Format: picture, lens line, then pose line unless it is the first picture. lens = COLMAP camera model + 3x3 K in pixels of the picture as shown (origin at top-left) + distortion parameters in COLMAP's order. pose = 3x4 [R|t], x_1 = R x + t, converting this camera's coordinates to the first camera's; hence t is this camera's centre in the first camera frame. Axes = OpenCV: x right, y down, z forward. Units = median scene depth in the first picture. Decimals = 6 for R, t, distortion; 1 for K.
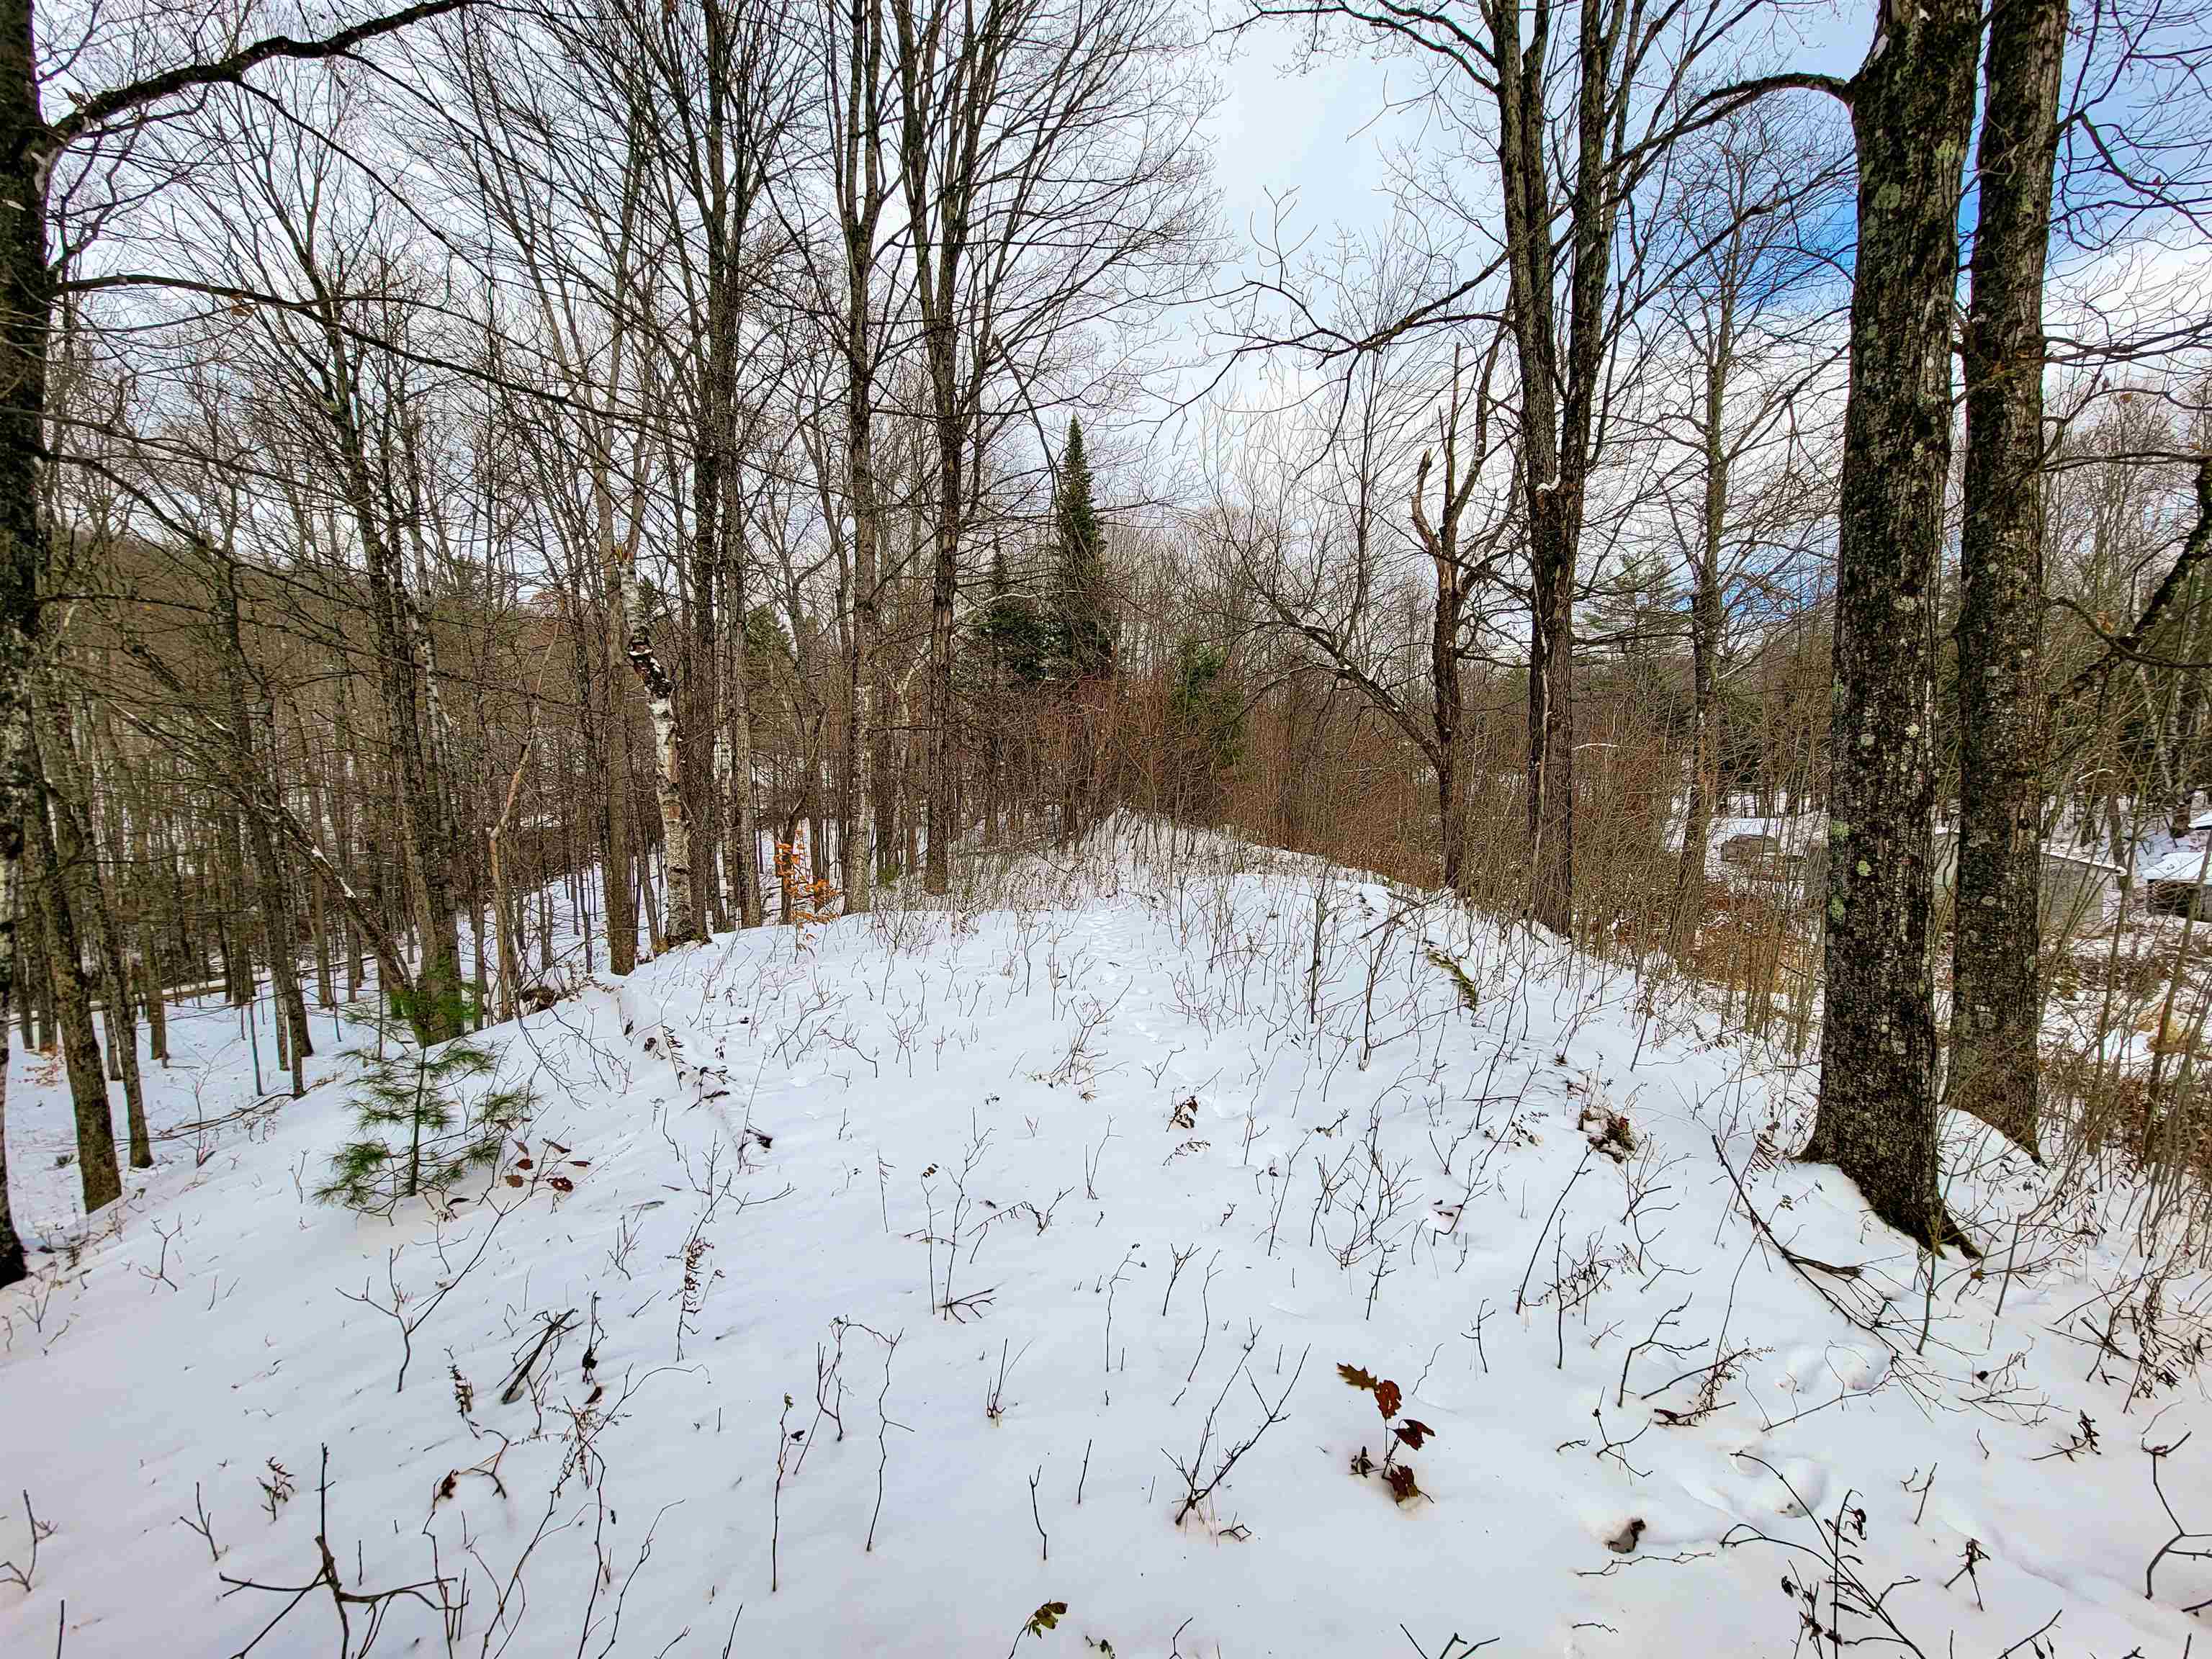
lens RADIAL K [[911.1, 0, 1127.7], [0, 911.1, 836.6], [0, 0, 1]] dist [0.000101, 0.001217]
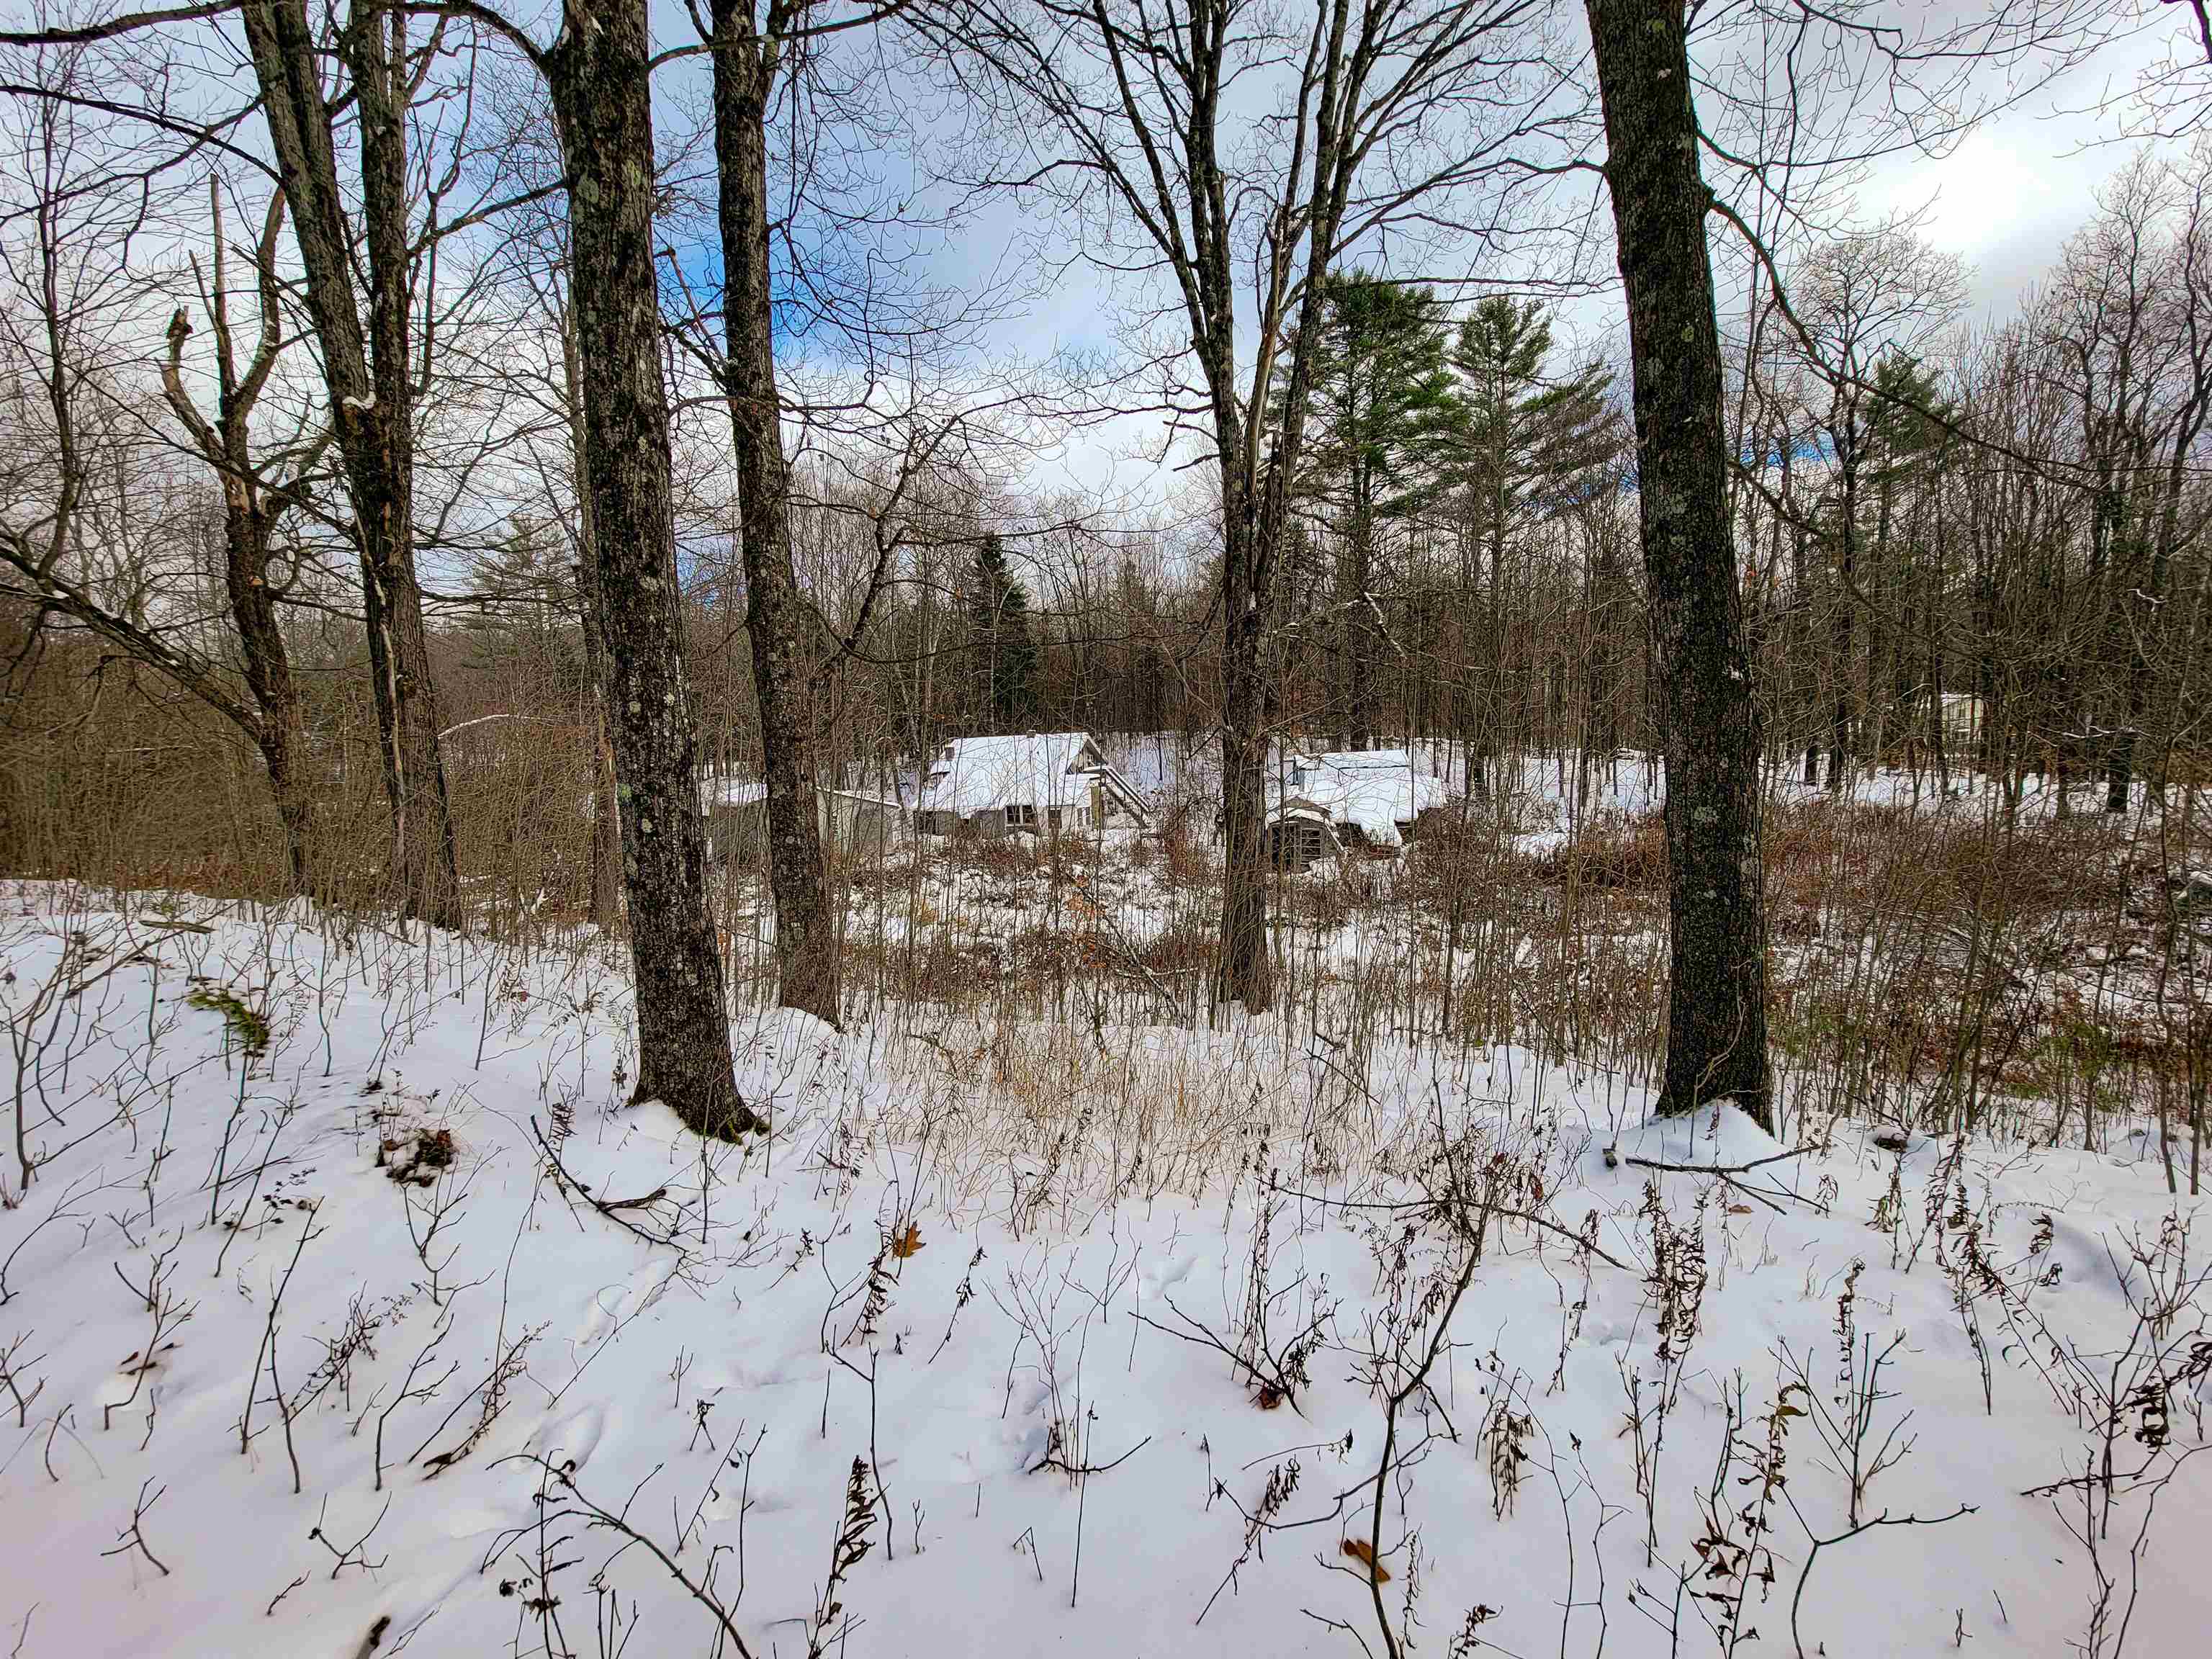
lens RADIAL K [[911.1, 0, 1127.7], [0, 911.1, 836.6], [0, 0, 1]] dist [0.000101, 0.001217]
pose [[0.468464, -0.106684, 0.877018, 0.119459], [0.079222, 0.993756, 0.078567, 0.007697], [-0.879923, 0.032673, 0.473991, -0.021564]]
